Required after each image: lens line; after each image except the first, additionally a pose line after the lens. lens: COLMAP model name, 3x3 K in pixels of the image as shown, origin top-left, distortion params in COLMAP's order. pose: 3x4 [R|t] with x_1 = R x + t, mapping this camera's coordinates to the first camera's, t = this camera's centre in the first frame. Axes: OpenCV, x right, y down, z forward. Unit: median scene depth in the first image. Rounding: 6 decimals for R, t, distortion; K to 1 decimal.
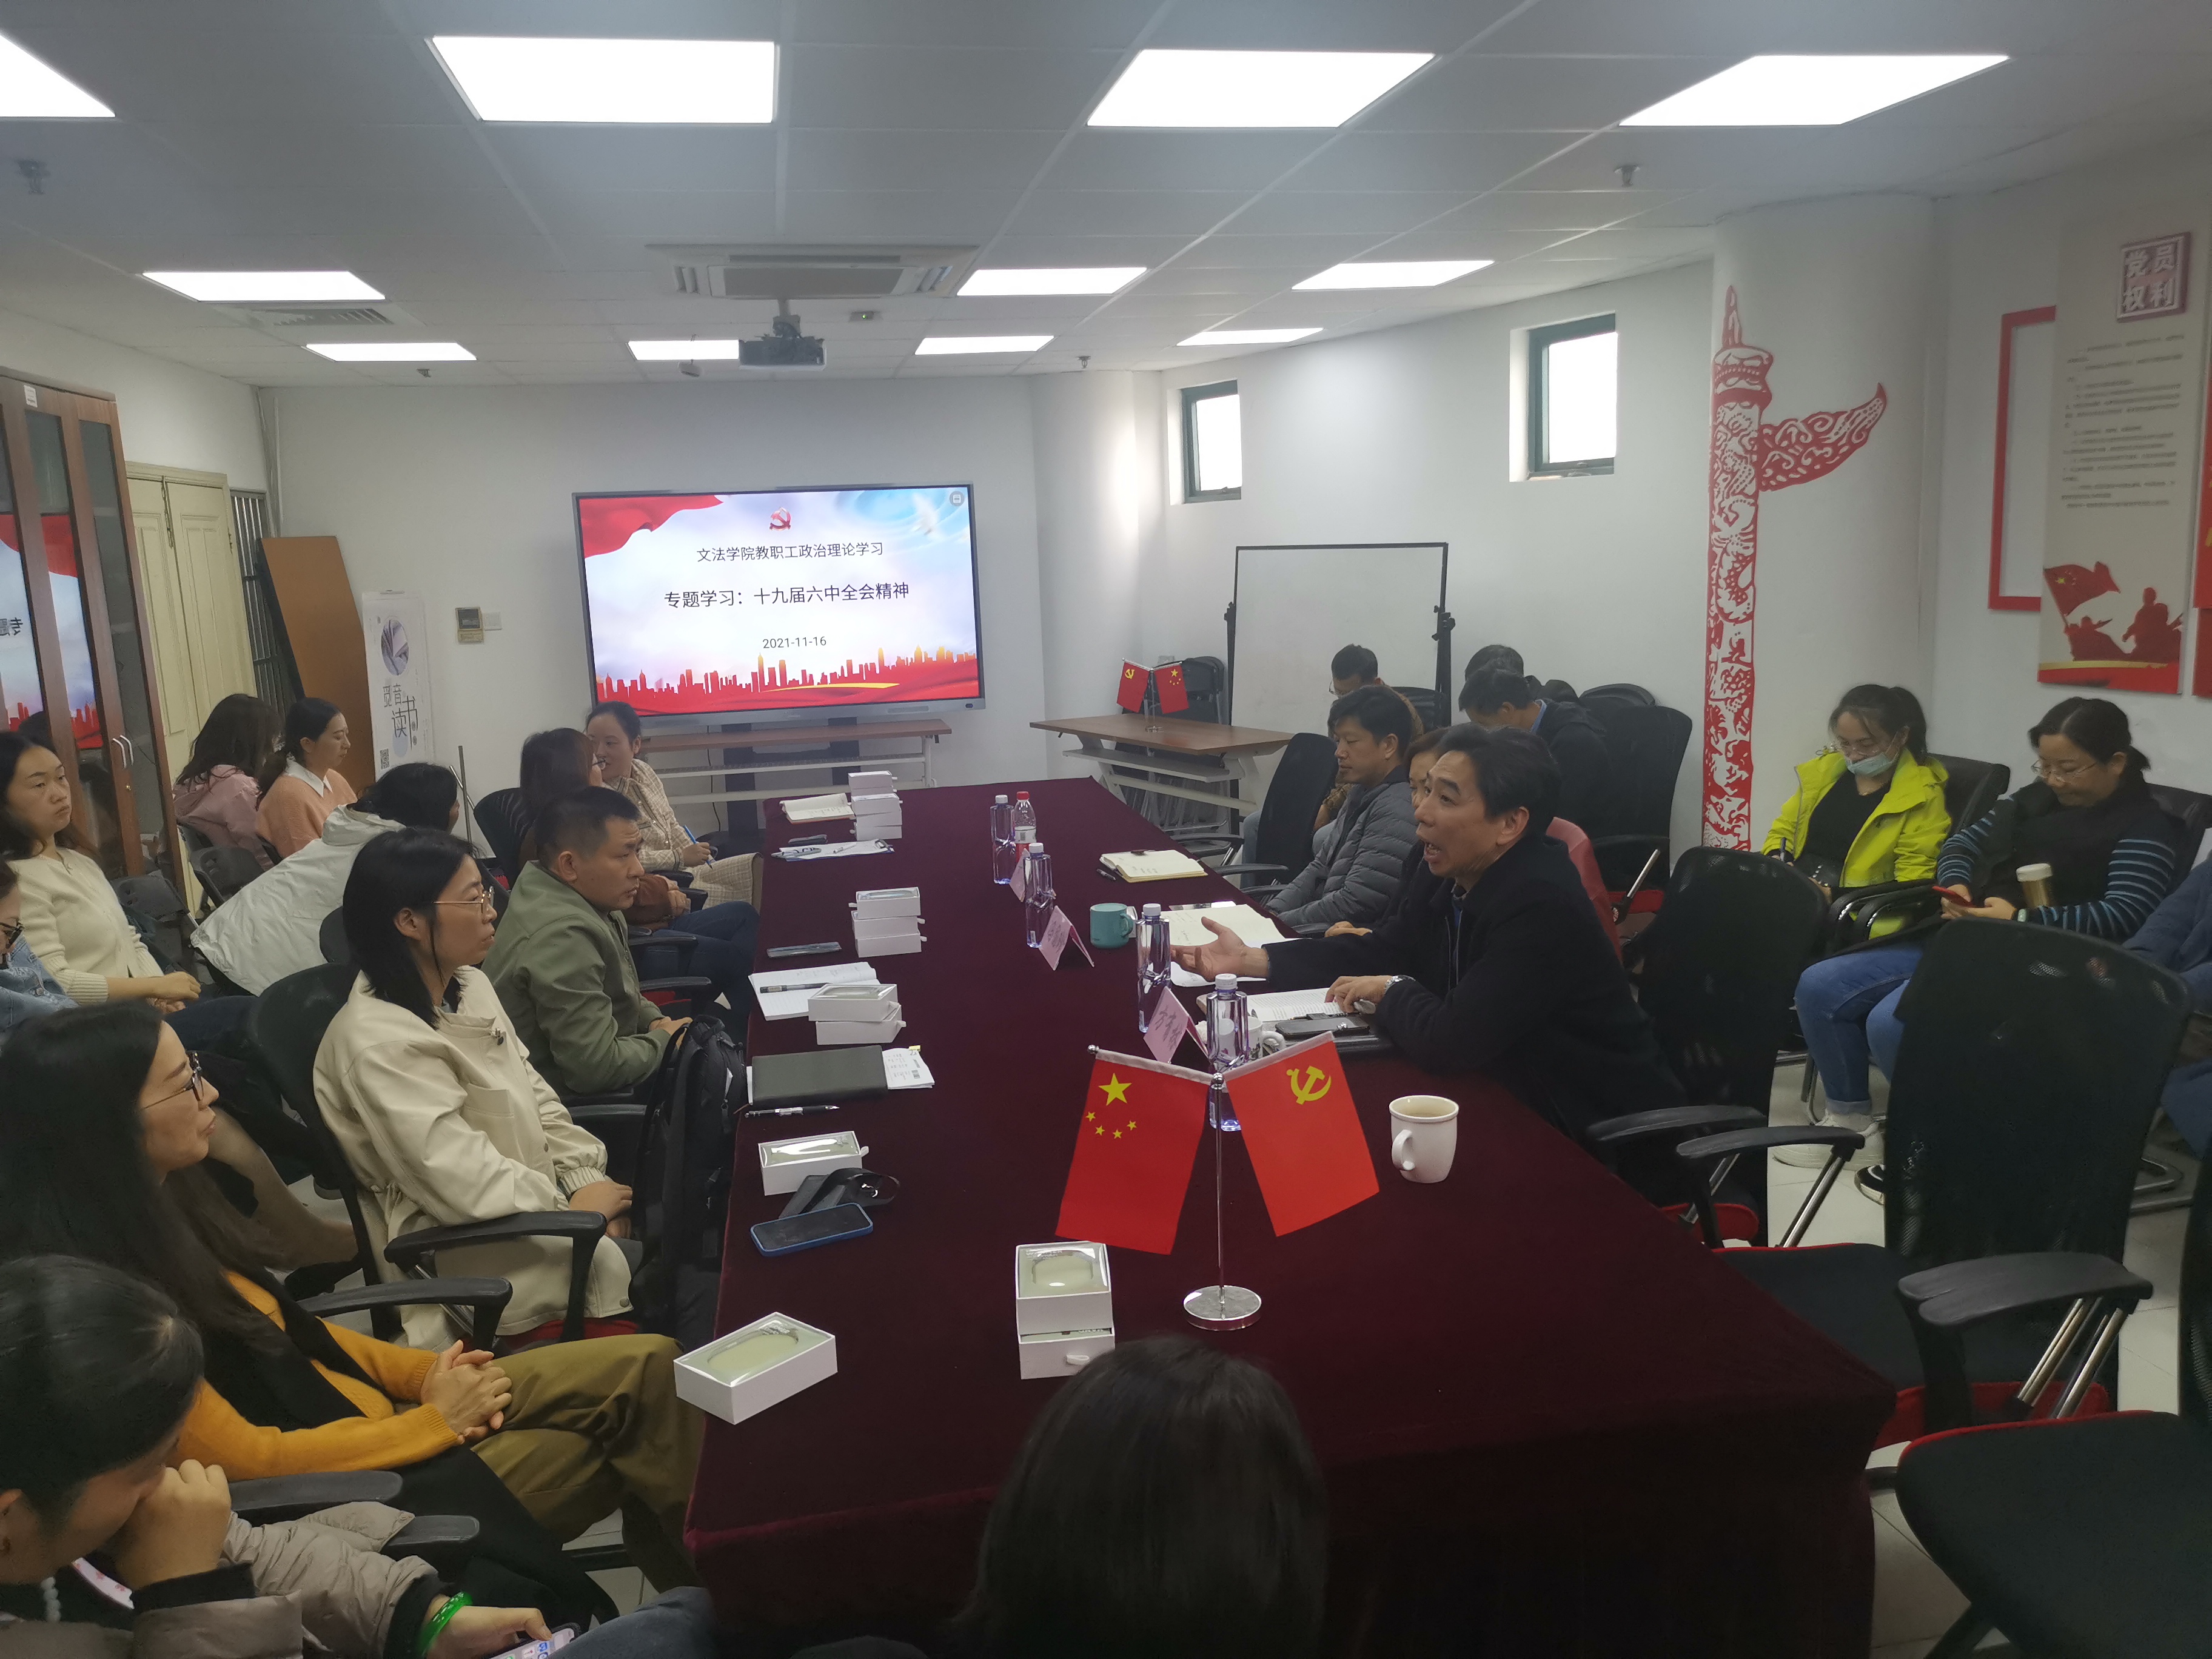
lens RADIAL K [[1709.5, 0, 1102.9], [0, 1709.5, 825.1], [0, 0, 1]] dist [0.066522, -0.064811]
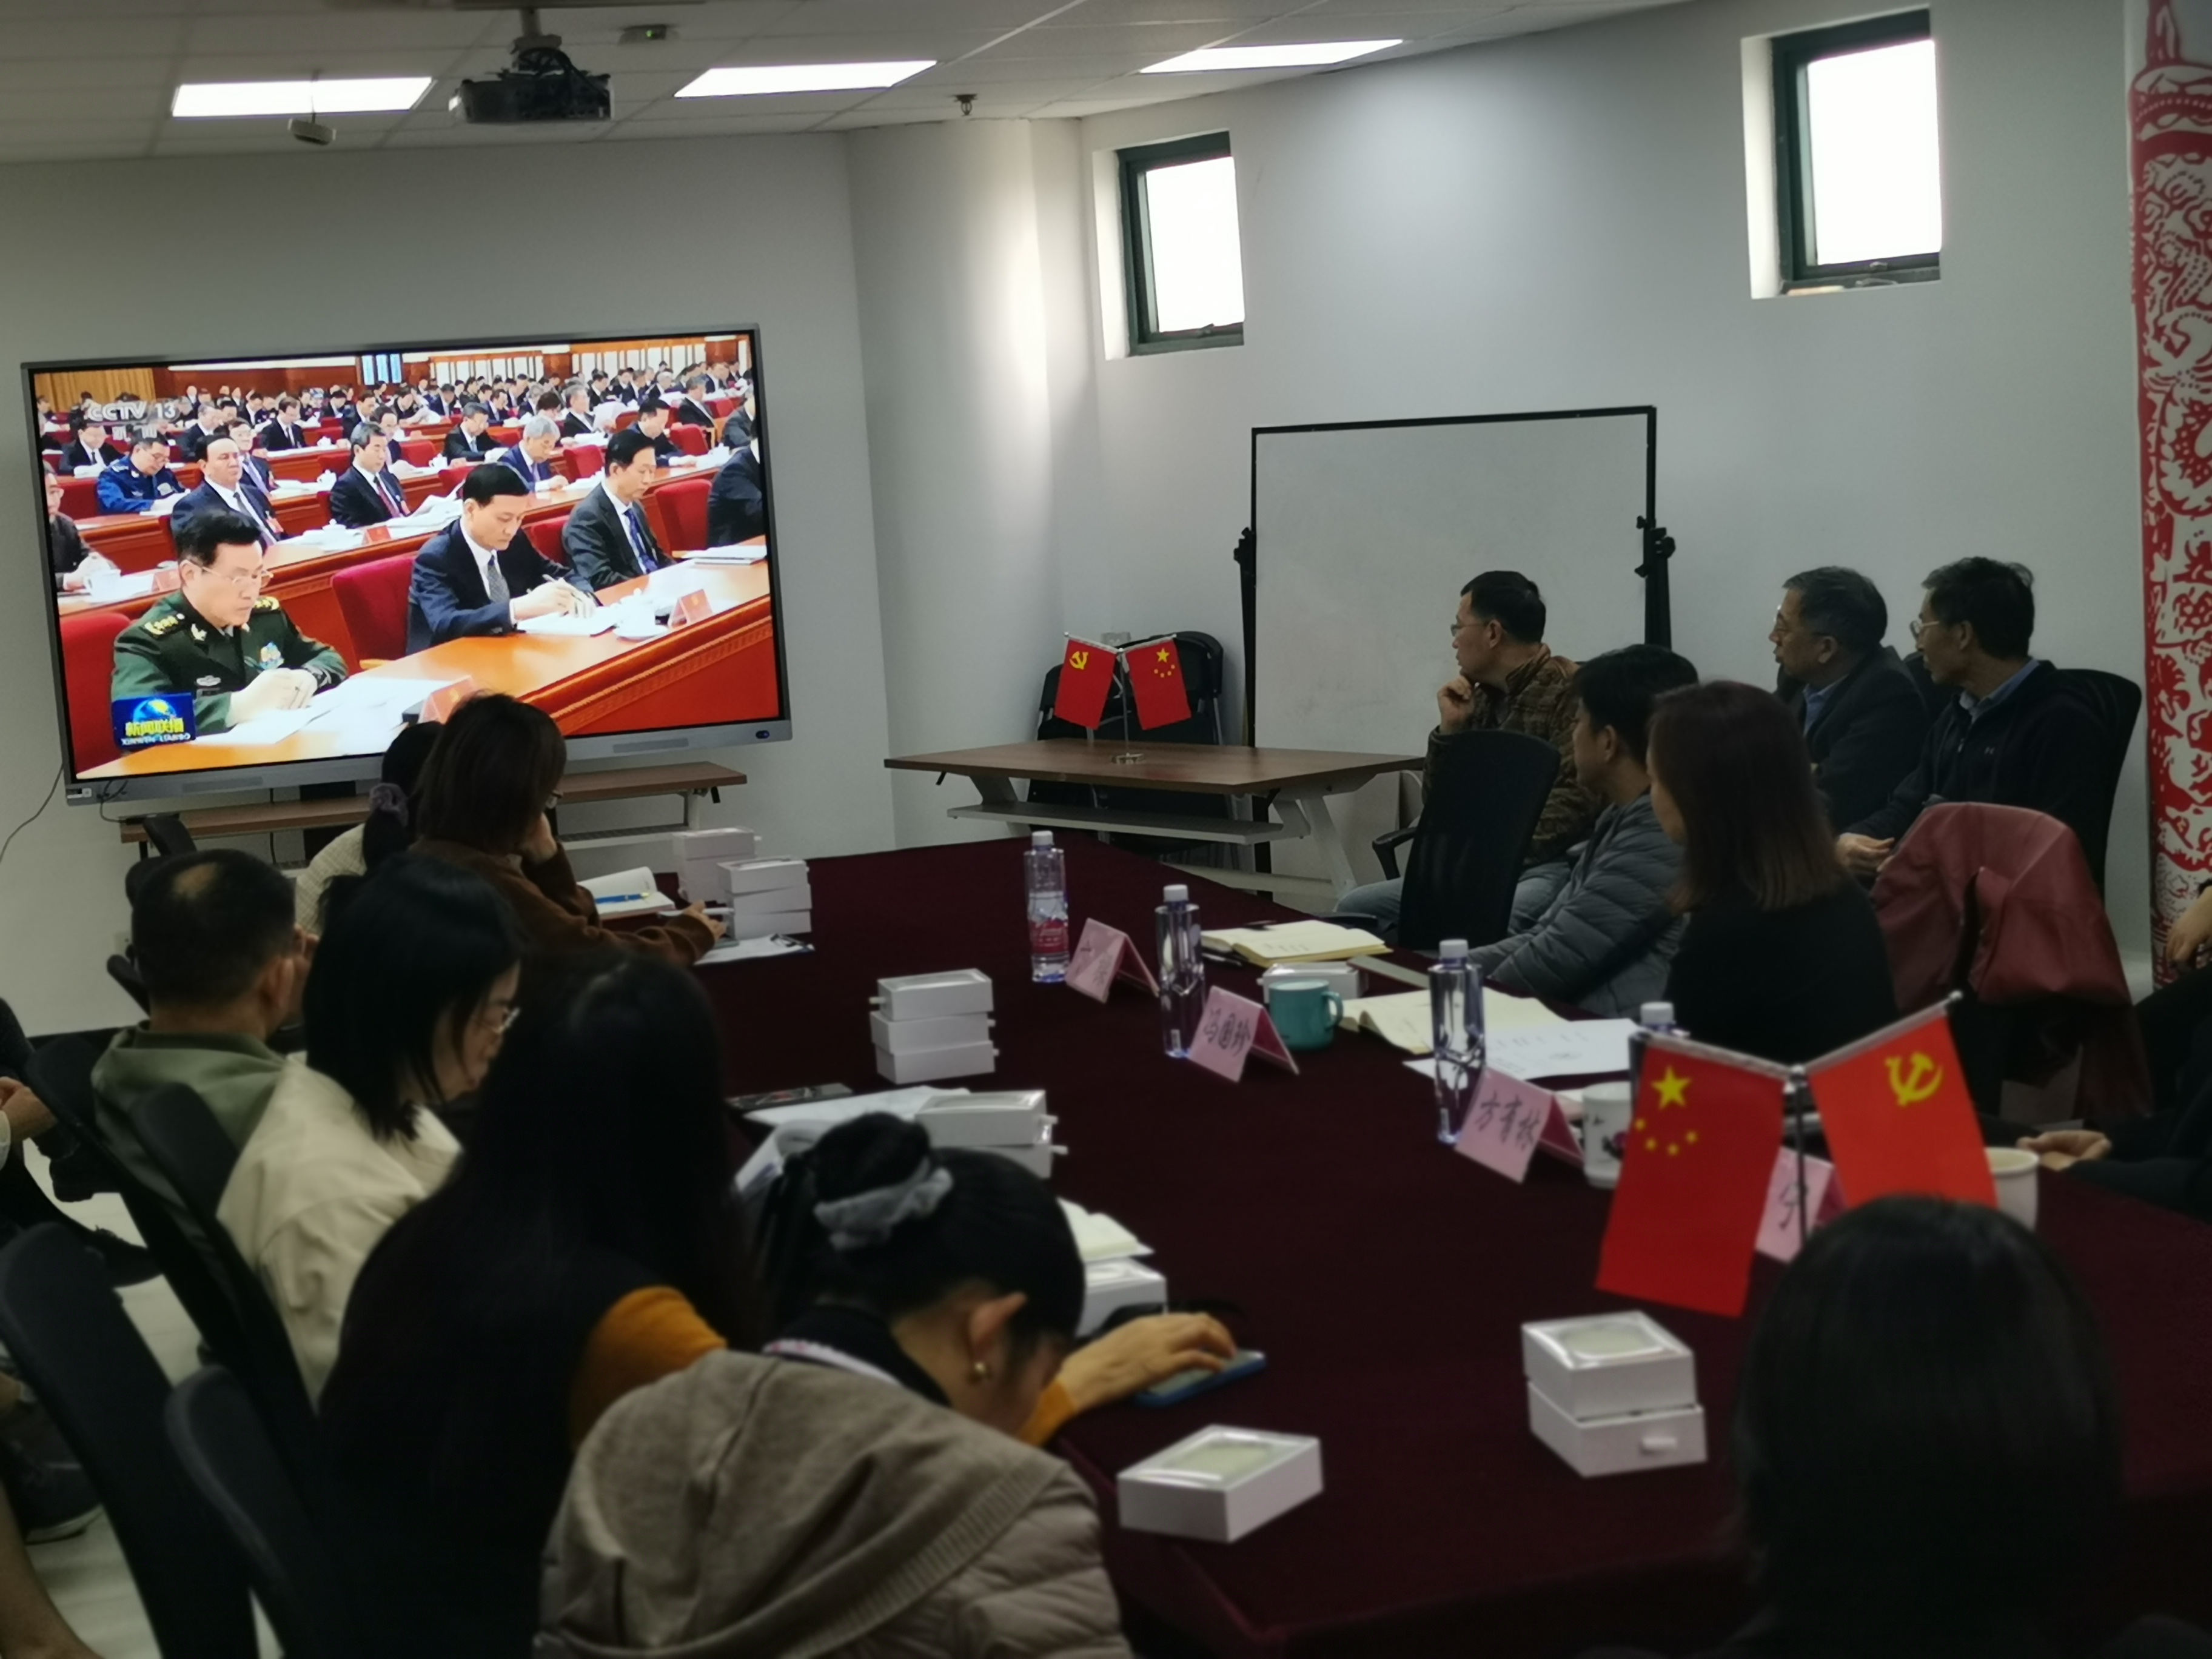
lens RADIAL K [[3473.7, 0, 1102.7], [0, 3473.7, 839.4], [0, 0, 1]] dist [0.065182, 0.000000]
pose [[0.994204, -0.038520, 0.100368, -0.137655], [0.043870, 0.997701, -0.051655, 0.041434], [-0.098148, 0.055759, 0.993609, -0.168672]]
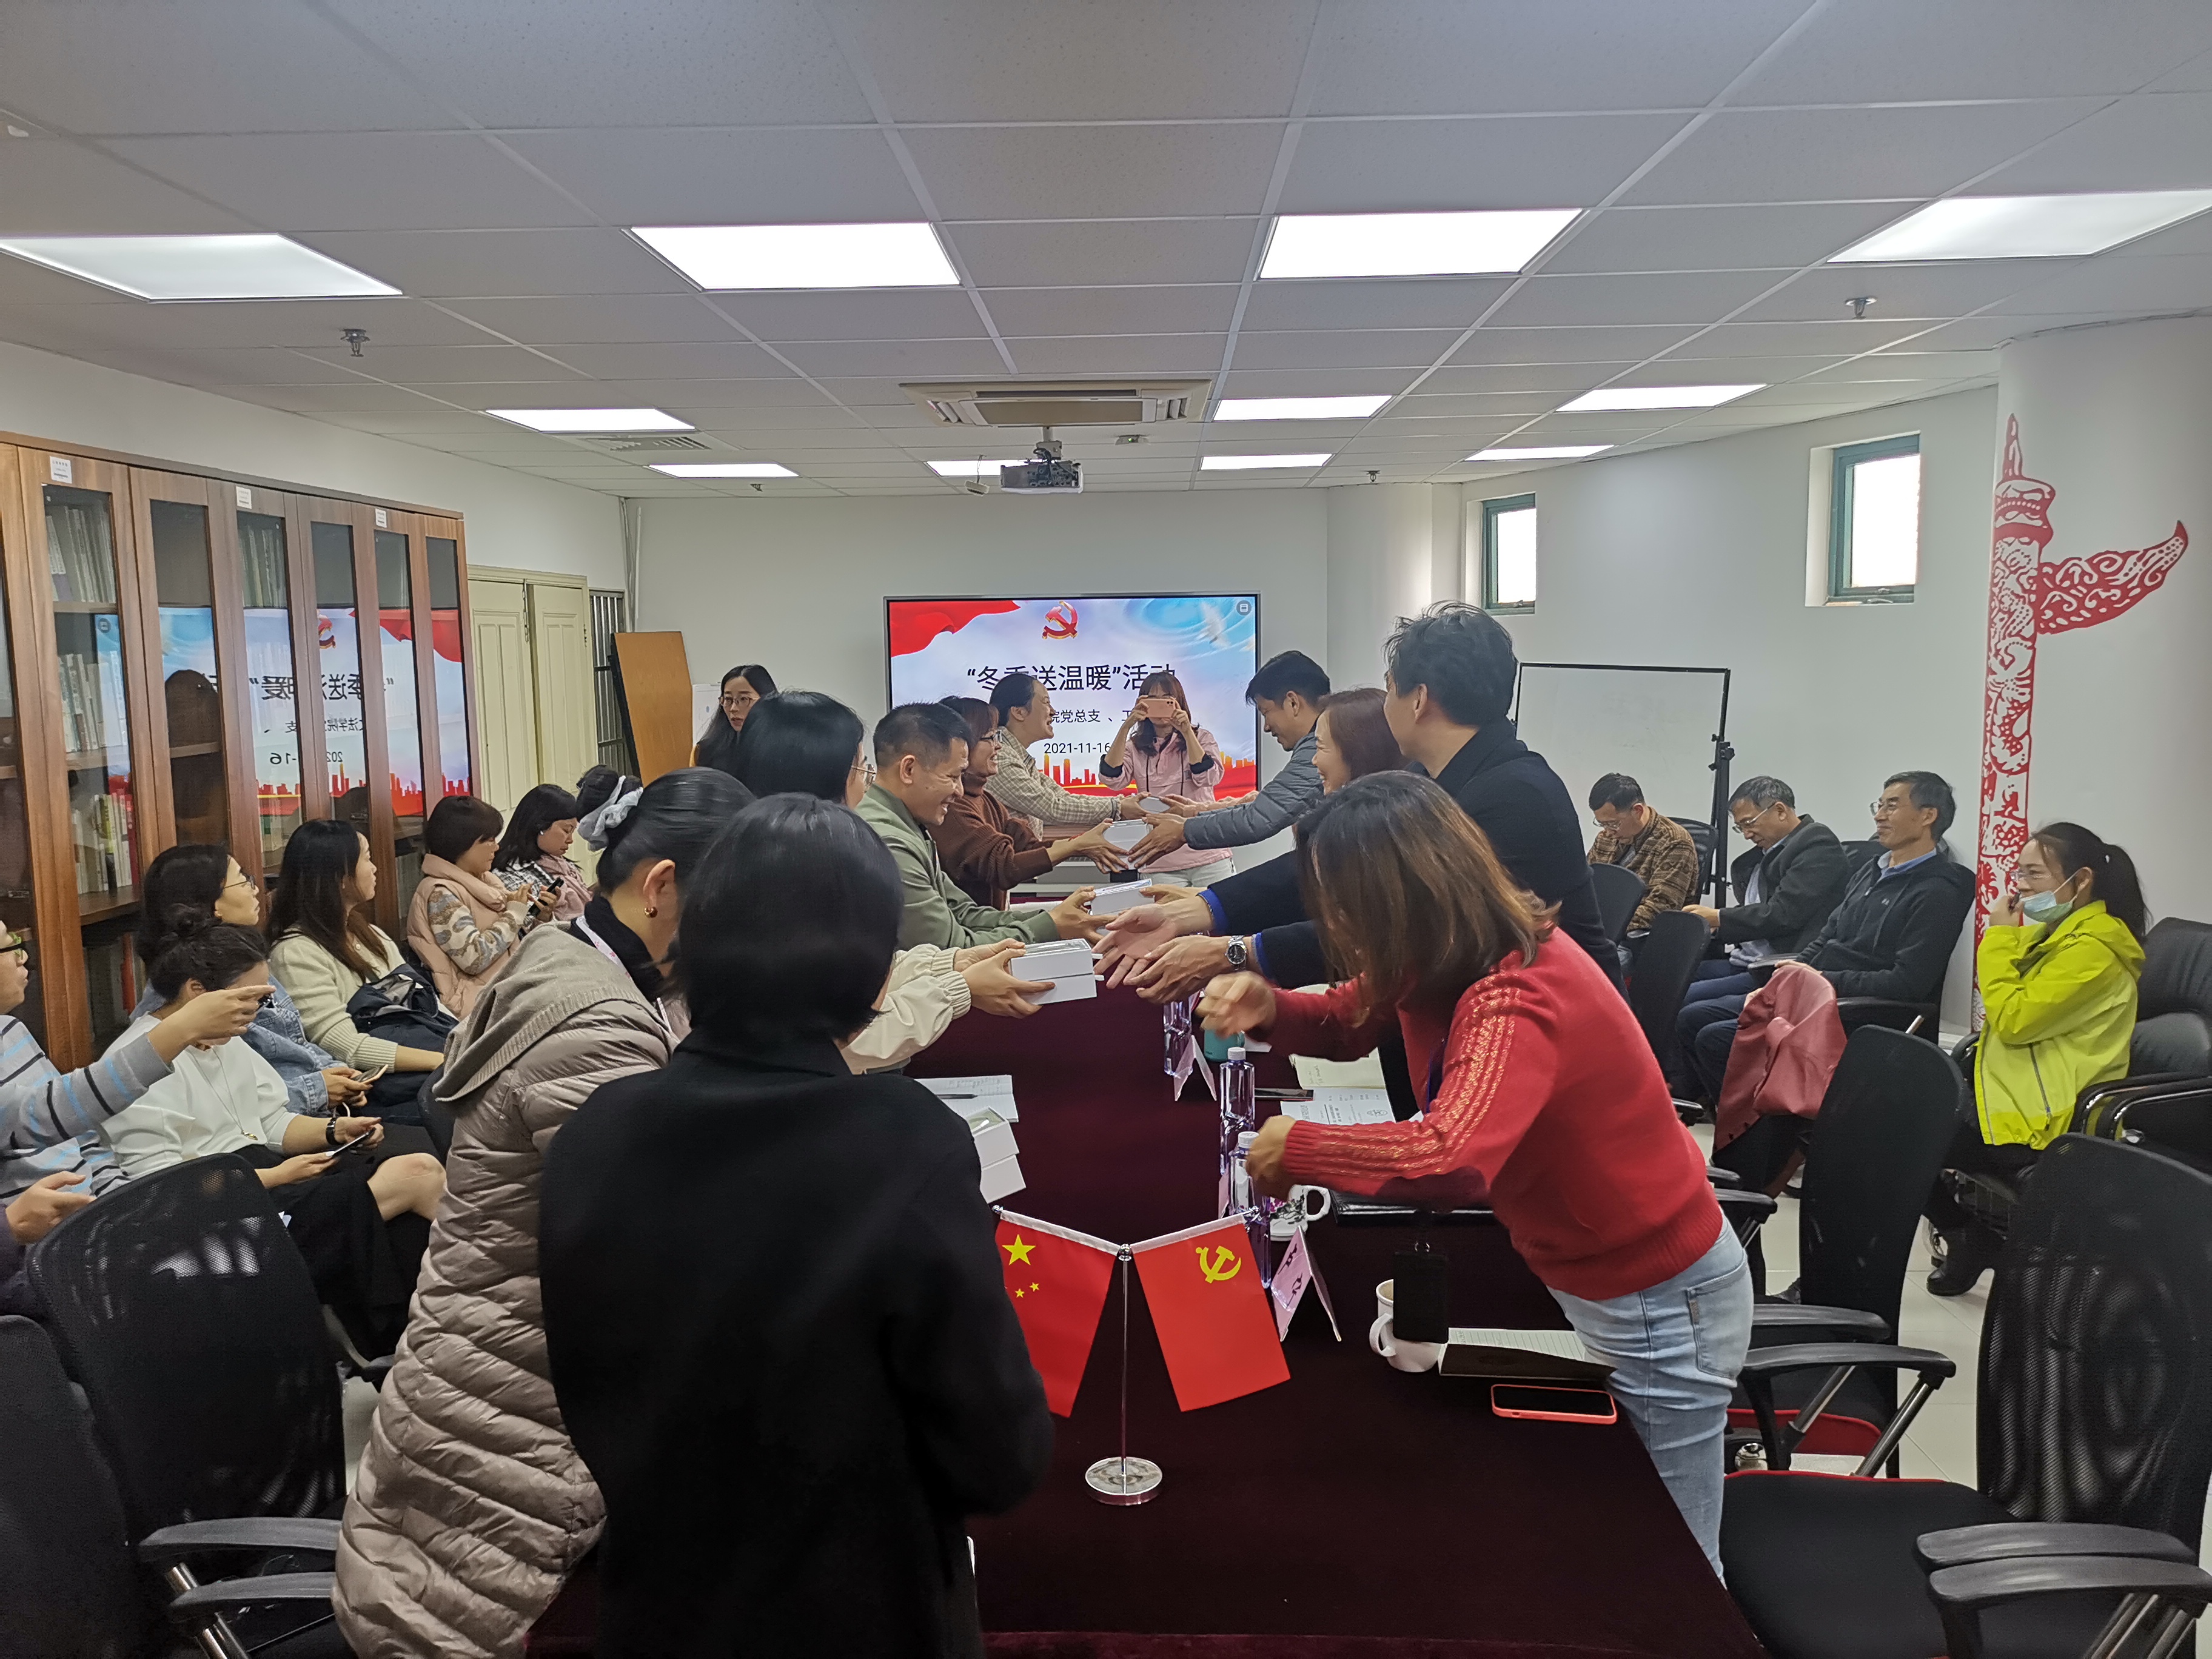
lens RADIAL K [[1709.5, 0, 1100.4], [0, 1709.5, 824.8], [0, 0, 1]] dist [0.066522, -0.064811]
pose [[0.974770, 0.049390, -0.217677, 0.096304], [-0.060143, 0.997261, -0.043047, -0.021362], [0.214955, 0.055053, 0.975071, -0.002939]]
